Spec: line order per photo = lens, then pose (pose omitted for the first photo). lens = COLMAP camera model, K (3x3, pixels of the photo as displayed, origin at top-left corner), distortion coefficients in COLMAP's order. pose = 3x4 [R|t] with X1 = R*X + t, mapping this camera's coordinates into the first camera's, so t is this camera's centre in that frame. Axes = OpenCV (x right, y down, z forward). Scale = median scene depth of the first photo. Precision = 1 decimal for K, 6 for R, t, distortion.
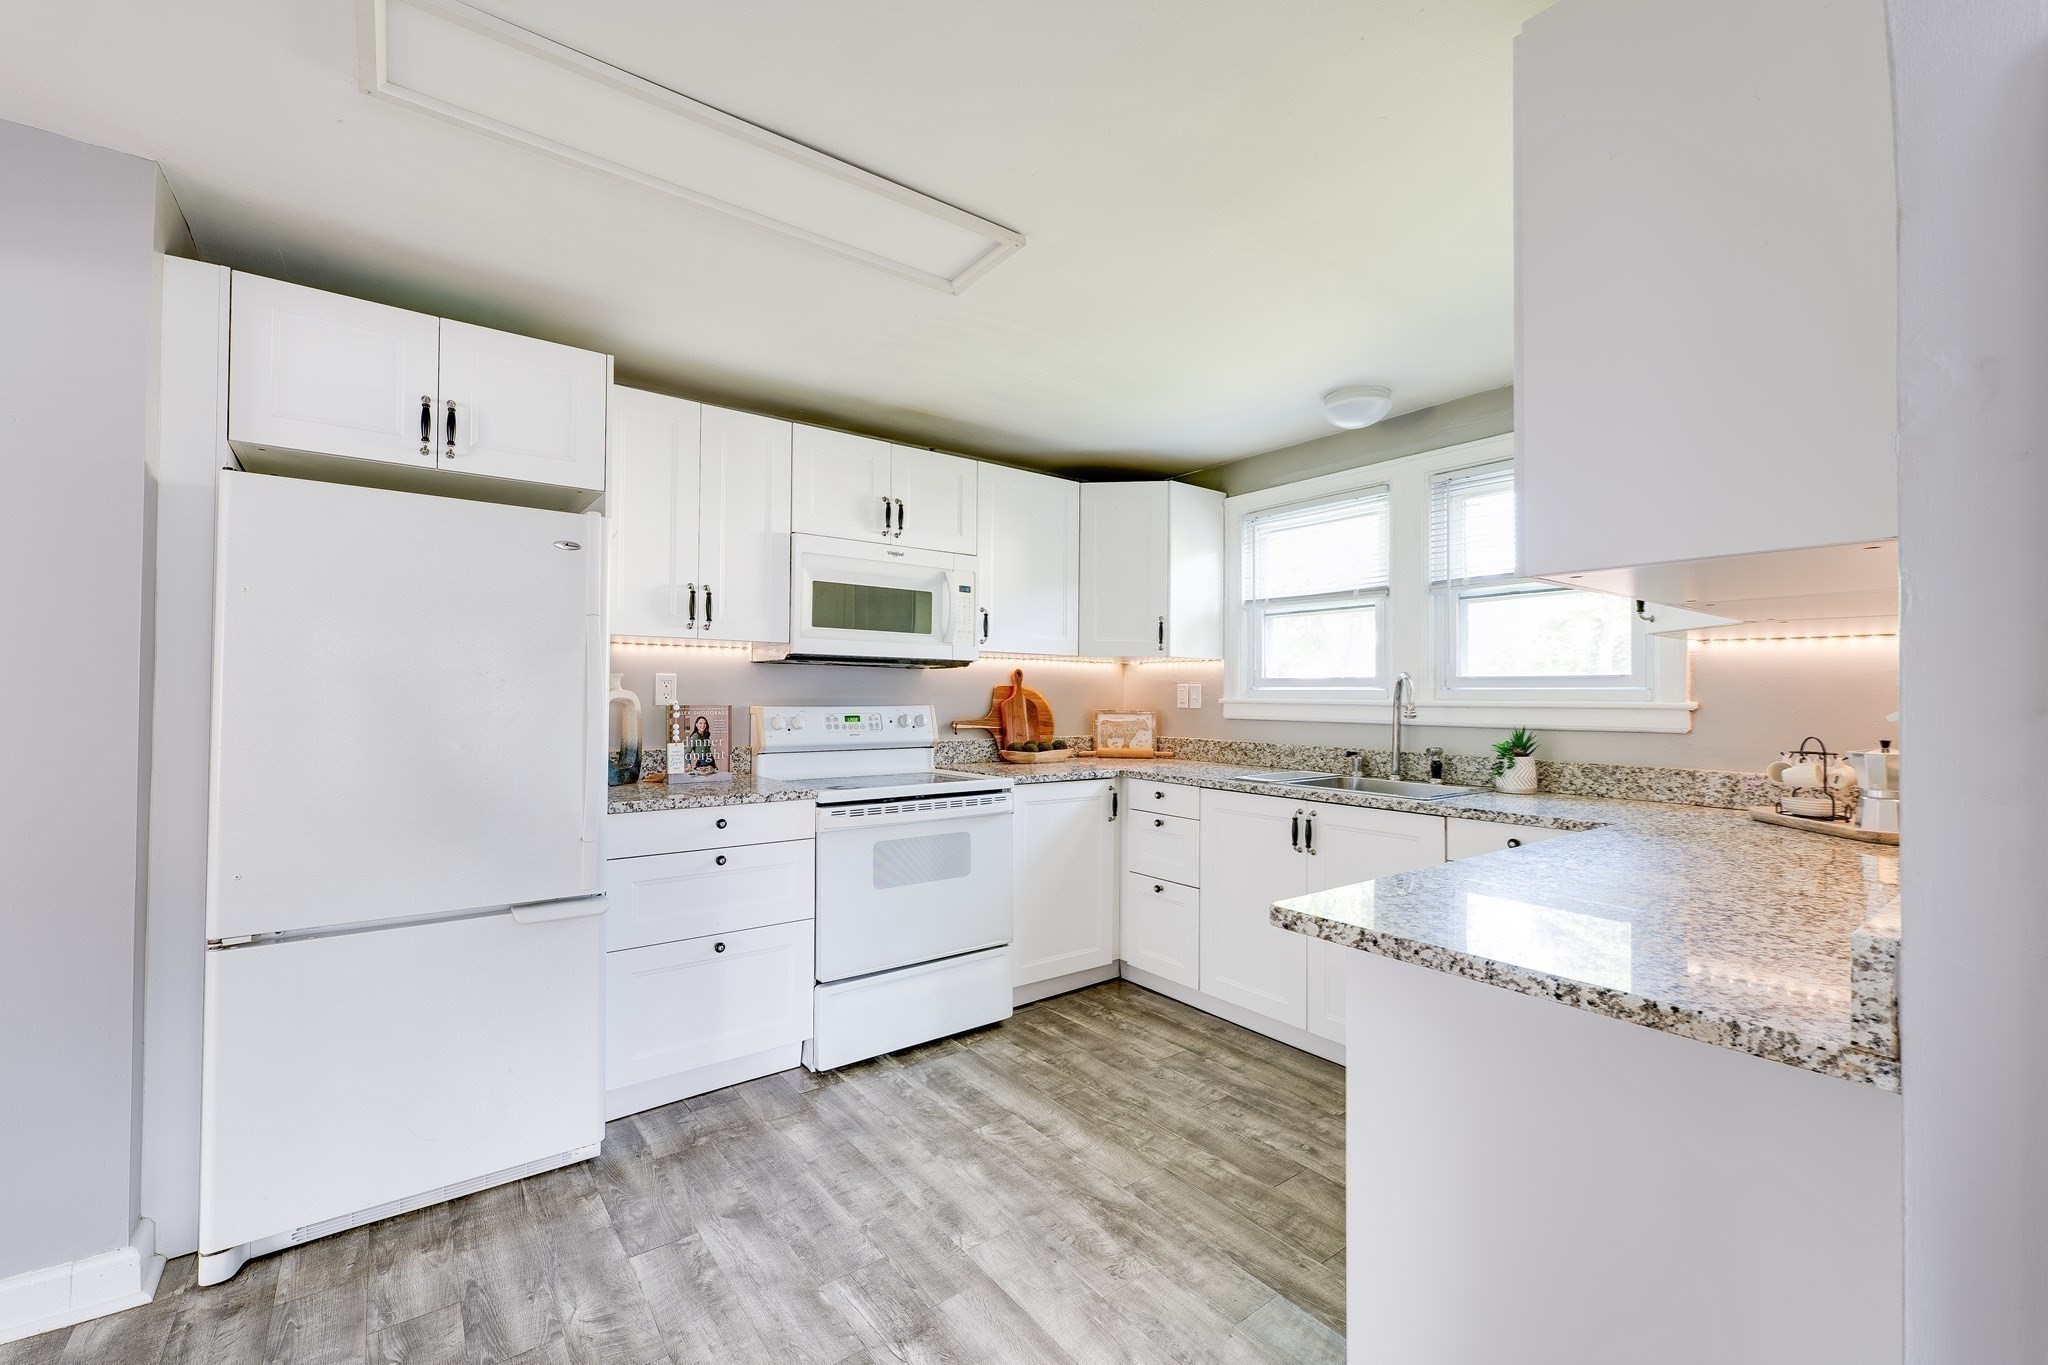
lens RADIAL K [[836.4, 0, 1028.6], [0, 836.4, 680.9], [0, 0, 1]] dist [-0.000390, -0.000628]
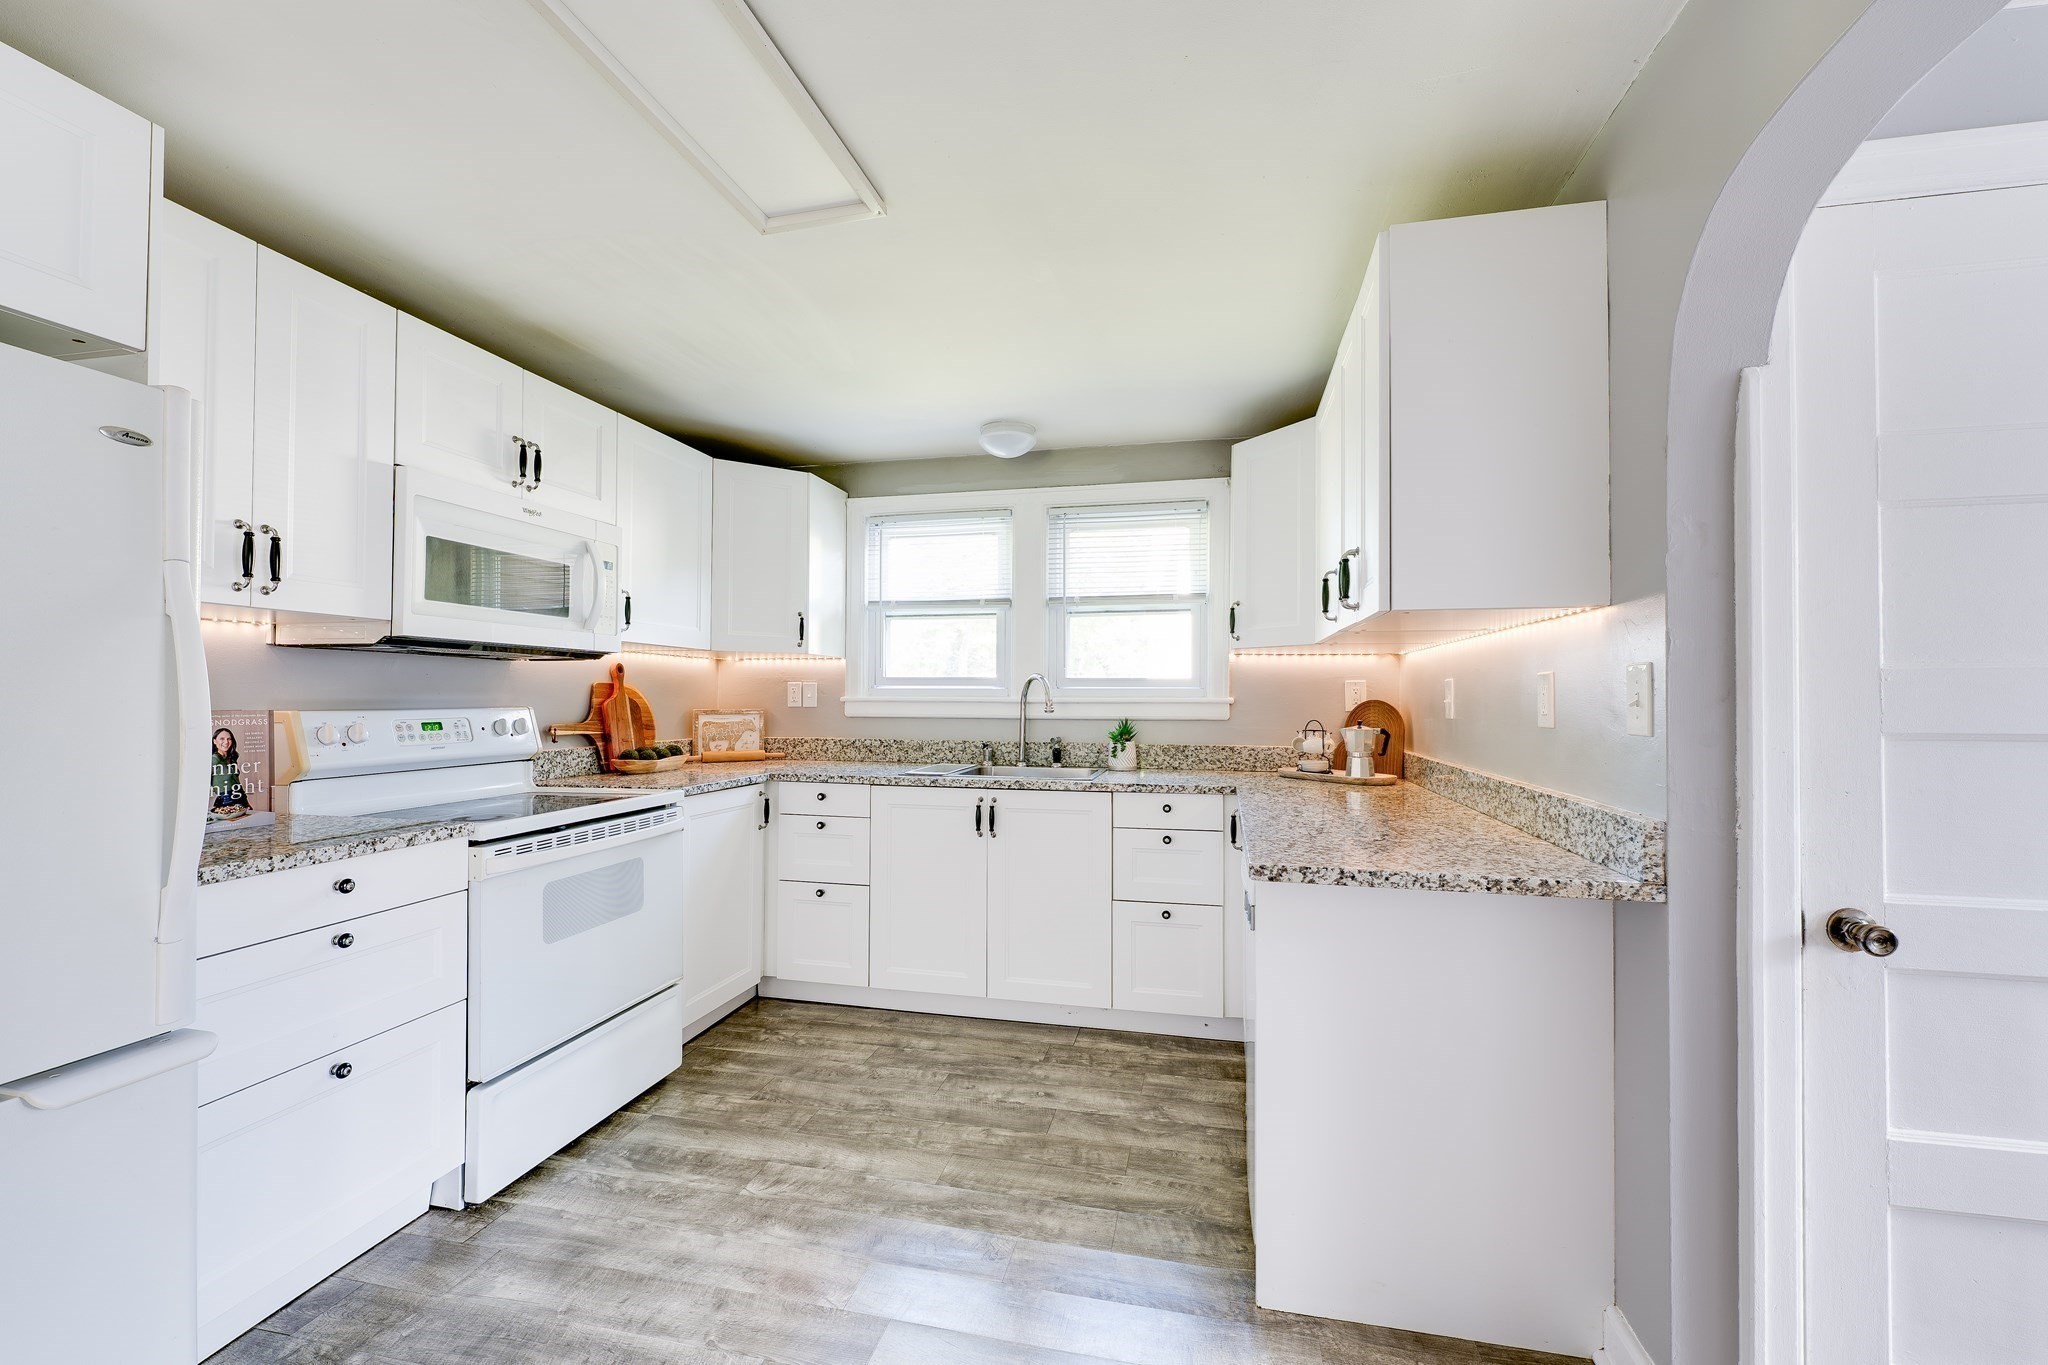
lens RADIAL K [[836.4, 0, 1023.6], [0, 836.4, 681.7], [0, 0, 1]] dist [-0.000390, -0.000628]
pose [[0.770179, 0.007269, 0.637787, -0.337134], [-0.009148, 0.999958, -0.000350, 0.001686], [-0.637763, -0.005565, 0.770213, 0.122137]]
